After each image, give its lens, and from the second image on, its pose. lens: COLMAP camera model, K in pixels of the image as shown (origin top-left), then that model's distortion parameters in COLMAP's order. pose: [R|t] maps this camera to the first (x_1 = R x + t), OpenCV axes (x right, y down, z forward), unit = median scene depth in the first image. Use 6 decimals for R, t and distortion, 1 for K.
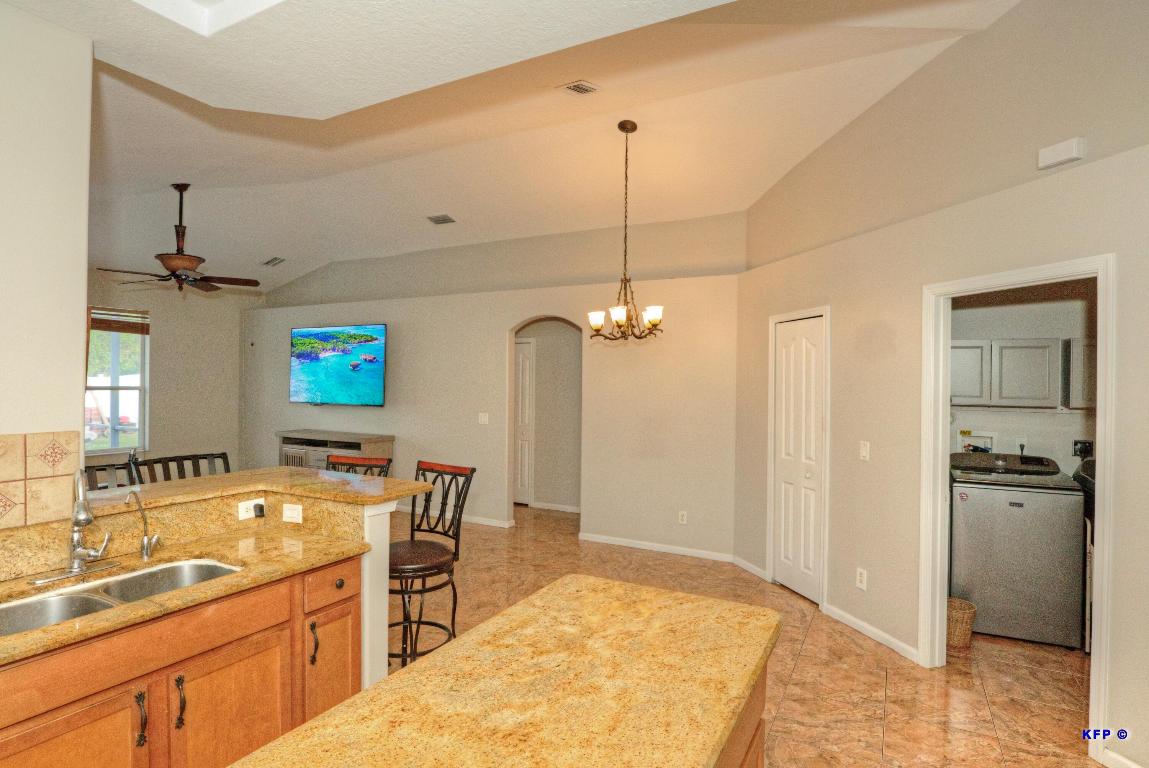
lens RADIAL K [[602.5, 0, 574.5], [0, 602.5, 379.7], [0, 0, 1]] dist [-0.028006, 0.004546]
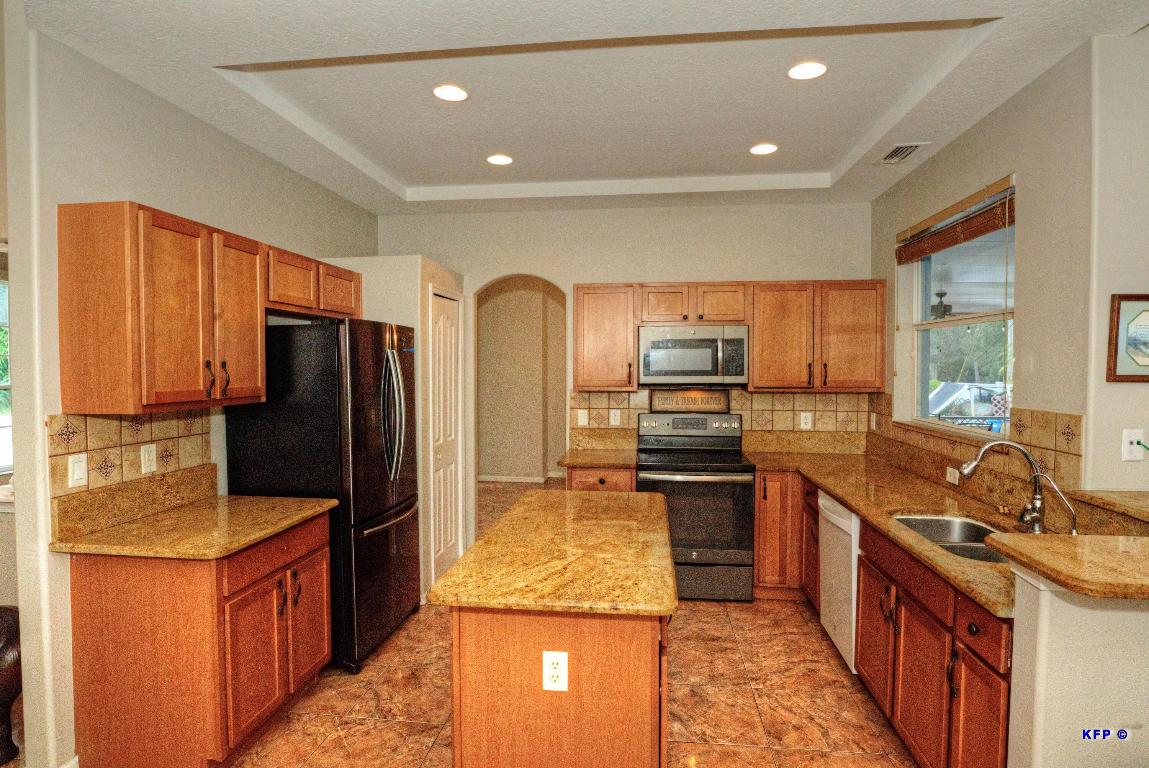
lens RADIAL K [[602.5, 0, 577.9], [0, 602.5, 382.6], [0, 0, 1]] dist [-0.028006, 0.004546]
pose [[-0.927077, -0.000132, -0.374870, 0.366947], [-0.010433, 0.999622, 0.025449, 0.009076], [0.374725, 0.027504, -0.926728, 1.509612]]
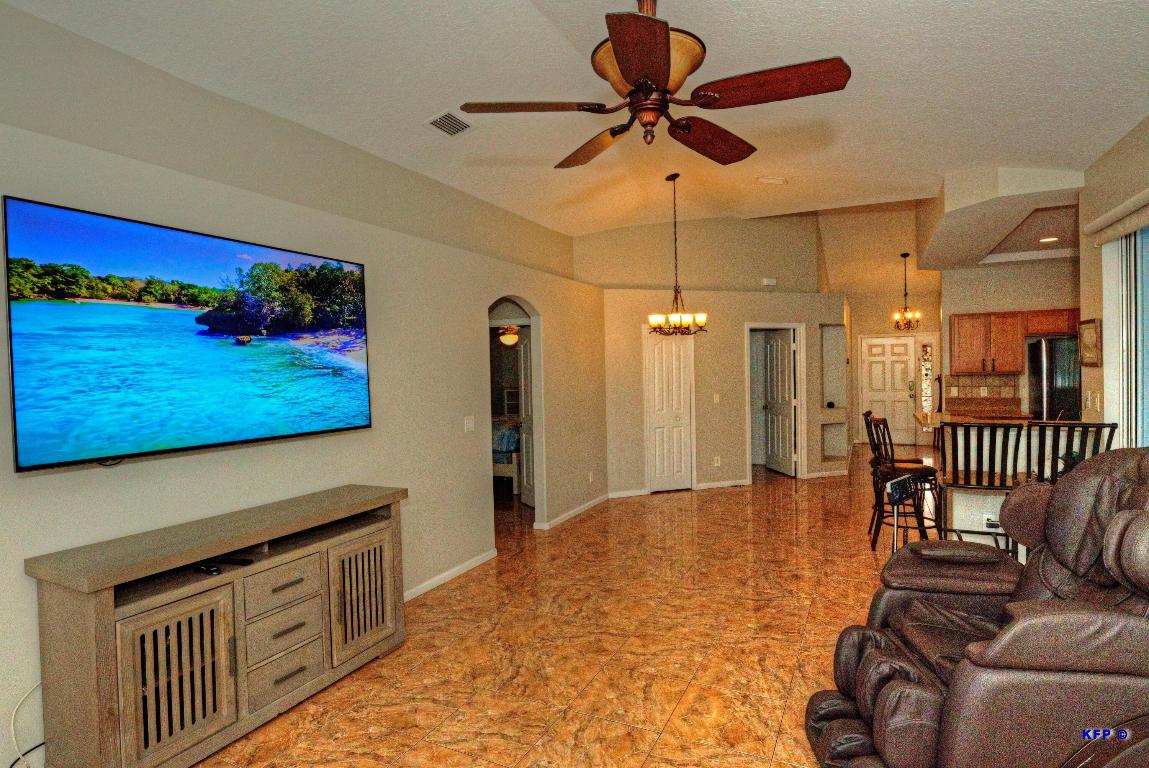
lens RADIAL K [[602.5, 0, 567.5], [0, 602.5, 380.4], [0, 0, 1]] dist [-0.028006, 0.004546]
pose [[-0.031933, -0.026298, 0.999144, -2.593337], [0.024751, 0.999326, 0.027094, -0.022217], [-0.999184, 0.025595, -0.031260, 2.624095]]
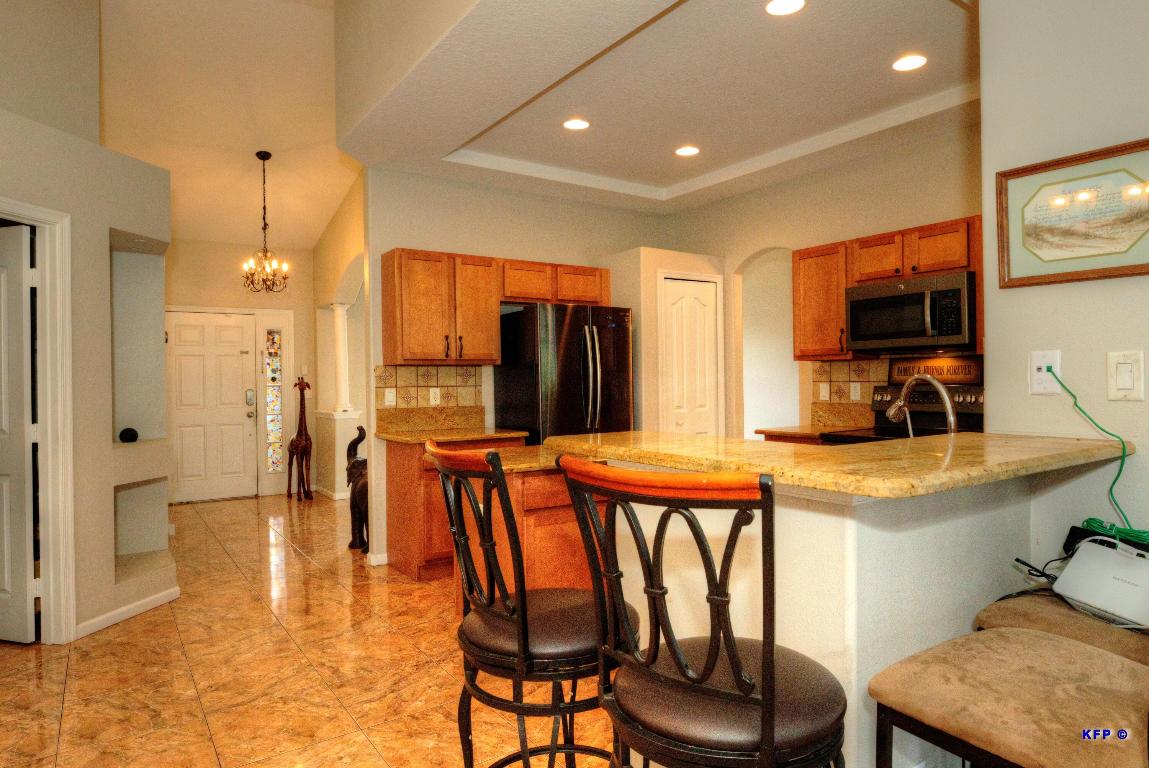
lens RADIAL K [[687.0, 0, 578.0], [0, 687.0, 382.5], [0, 0, 1]] dist [-0.012285, -0.000124]
pose [[-0.894388, -0.001555, 0.447290, -0.693245], [0.003146, 0.999947, 0.009767, 0.126777], [-0.447281, 0.010142, -0.894336, 1.920063]]
